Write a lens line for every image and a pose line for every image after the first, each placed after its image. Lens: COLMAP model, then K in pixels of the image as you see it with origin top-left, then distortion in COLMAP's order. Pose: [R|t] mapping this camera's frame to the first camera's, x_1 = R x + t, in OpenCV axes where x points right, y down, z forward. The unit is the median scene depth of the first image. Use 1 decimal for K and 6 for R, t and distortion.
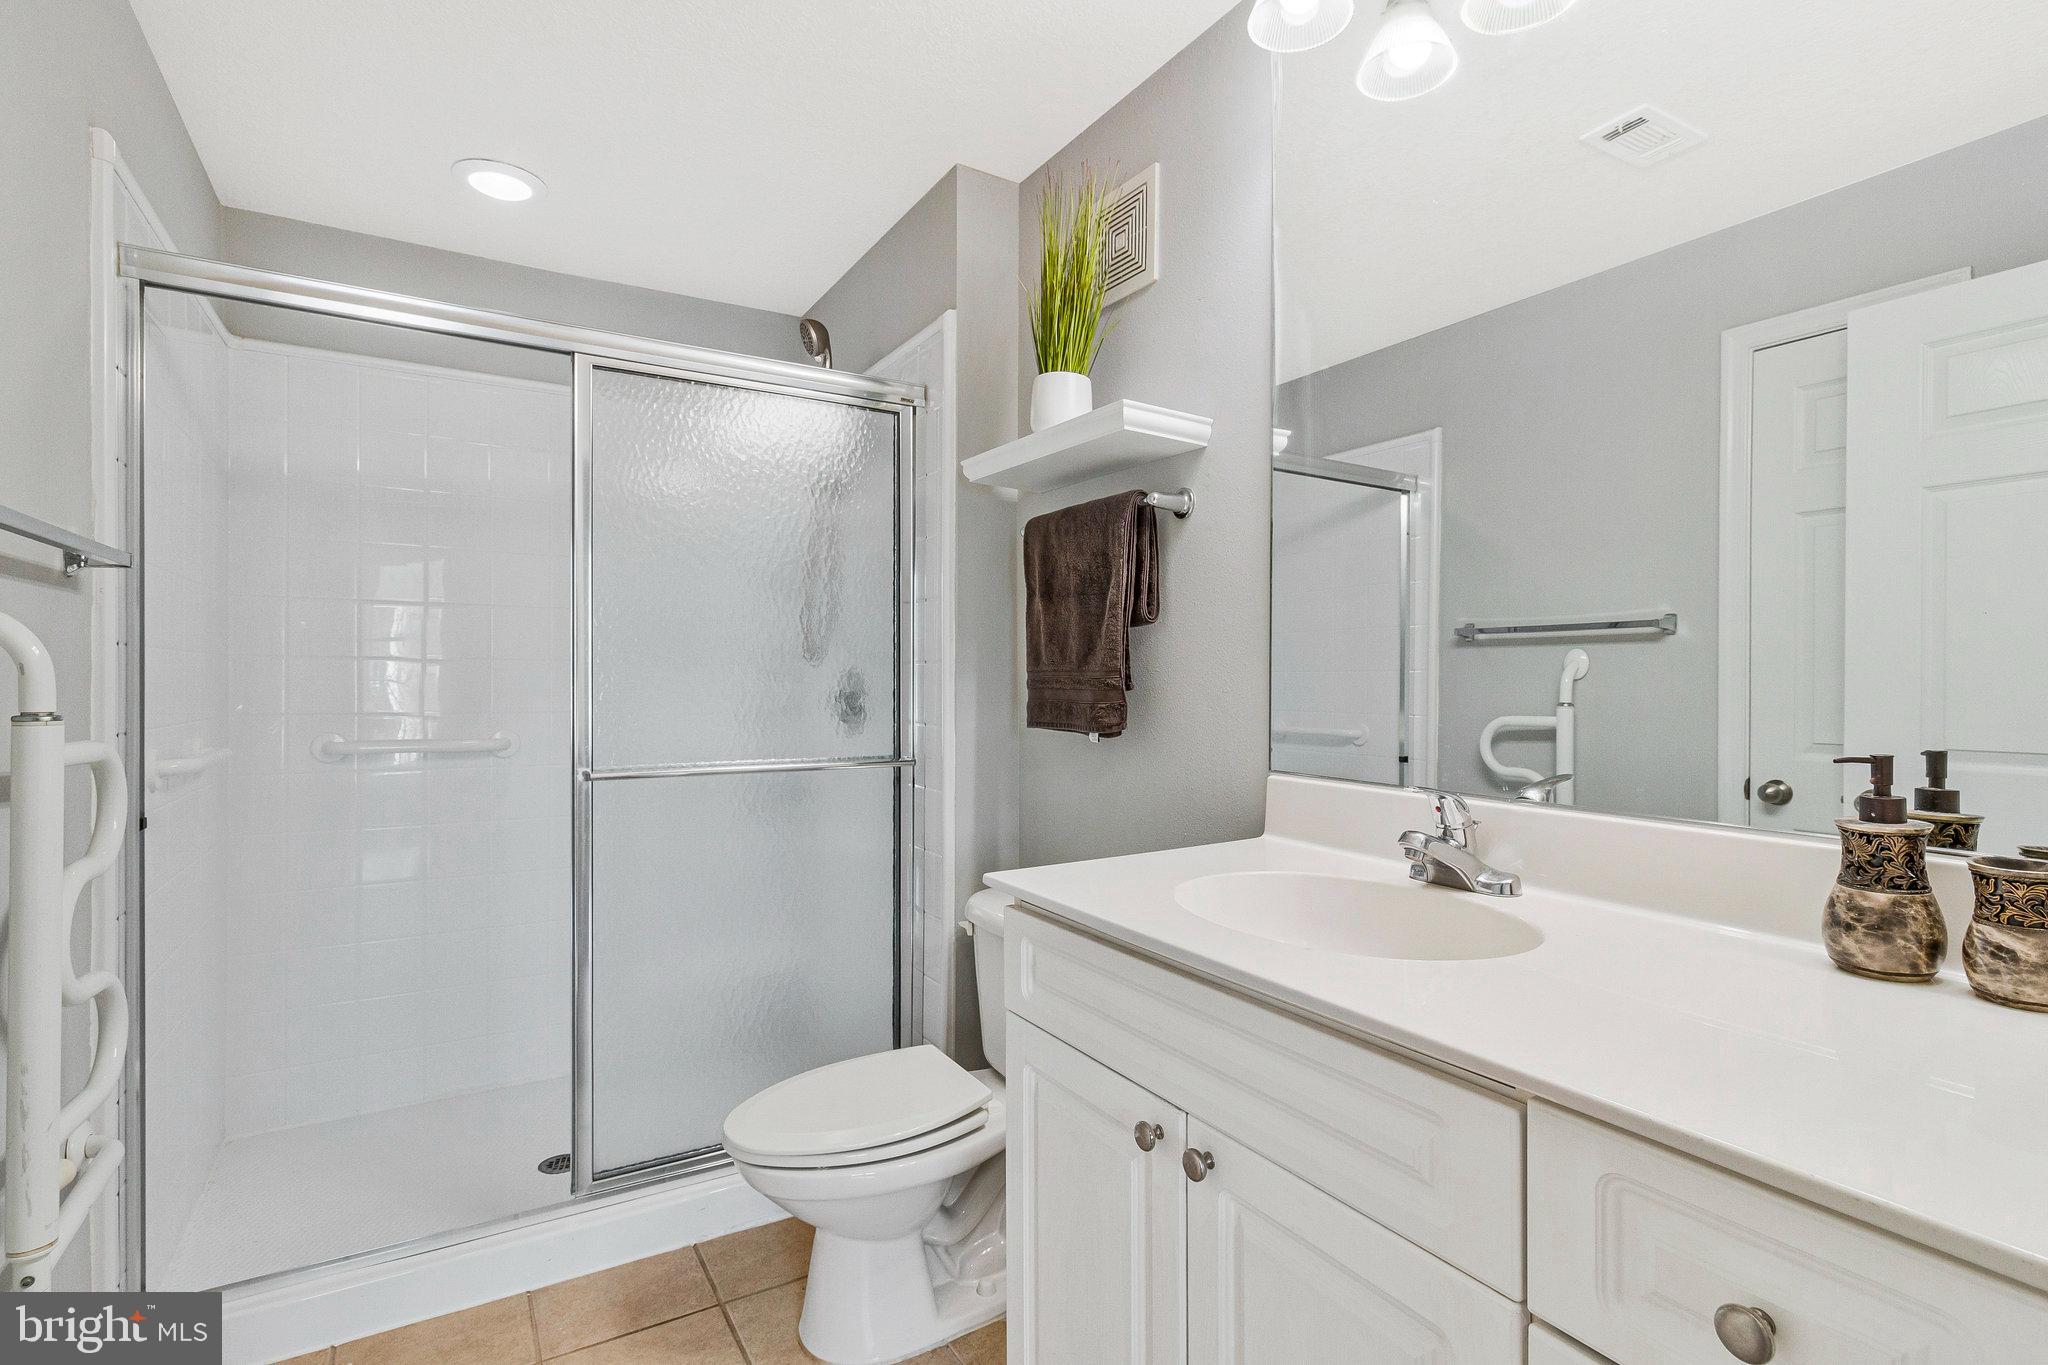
lens RADIAL K [[961.0, 0, 1016.1], [0, 961.0, 680.7], [0, 0, 1]] dist [0.009216, 0.001533]
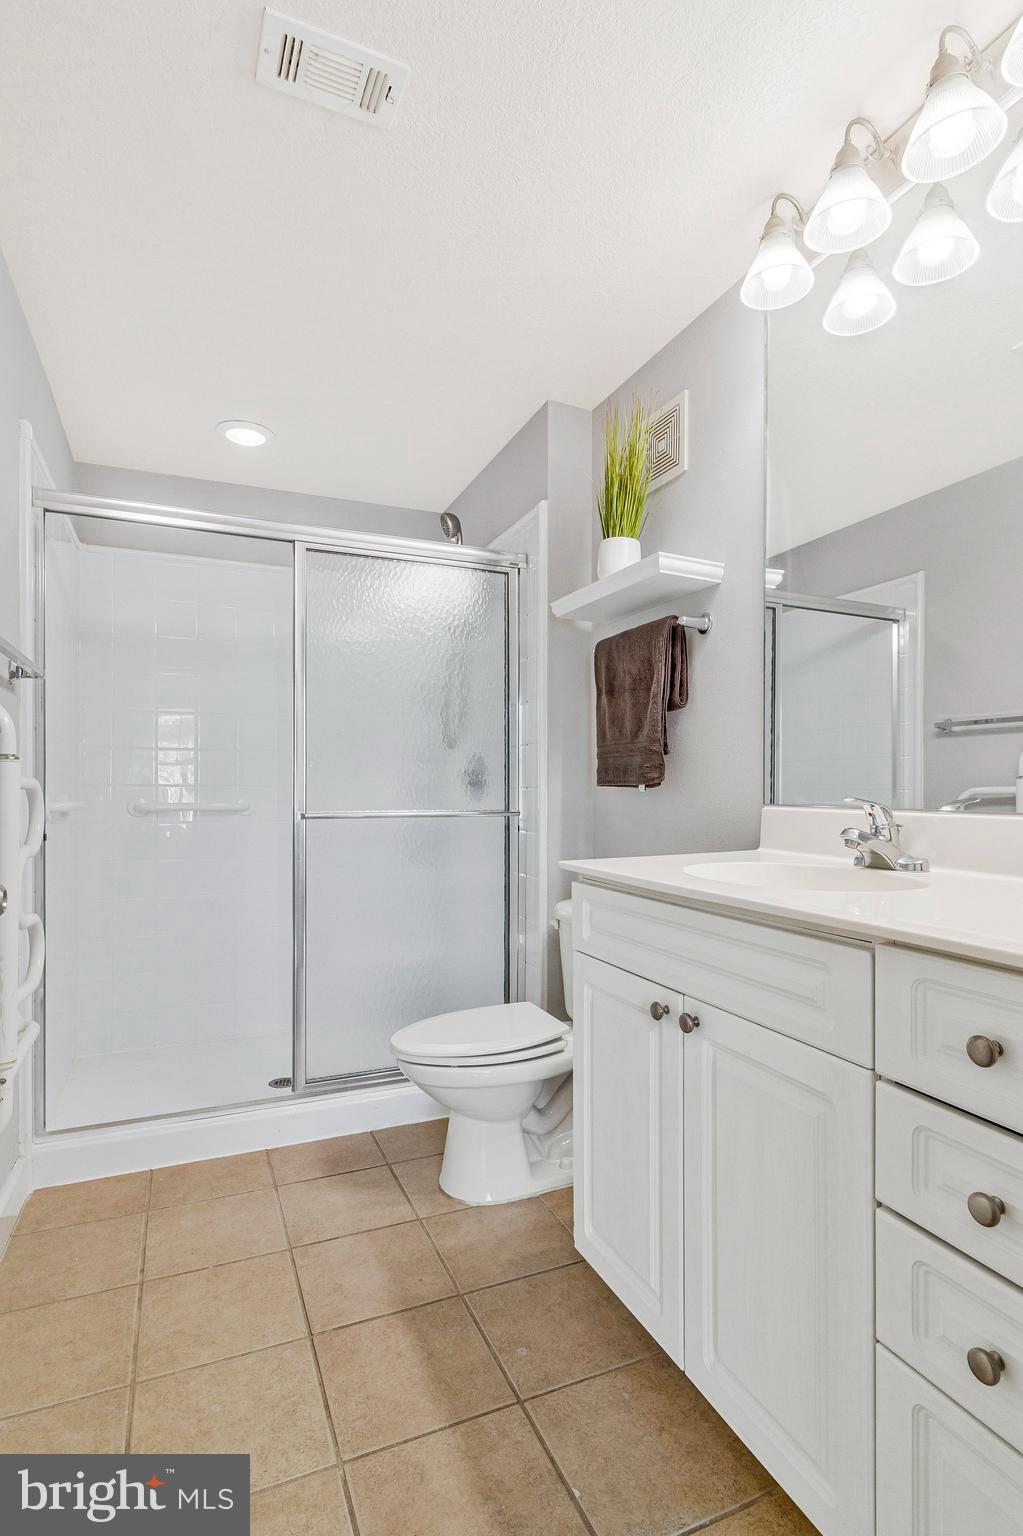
lens RADIAL K [[757.9, 0, 512.5], [0, 757.9, 770.4], [0, 0, 1]] dist [0.003457, -0.001005]
pose [[0.991614, -0.007609, -0.129011, 0.033086], [0.003098, 0.999378, -0.035135, 0.066780], [0.129198, 0.034440, 0.991021, -0.130631]]
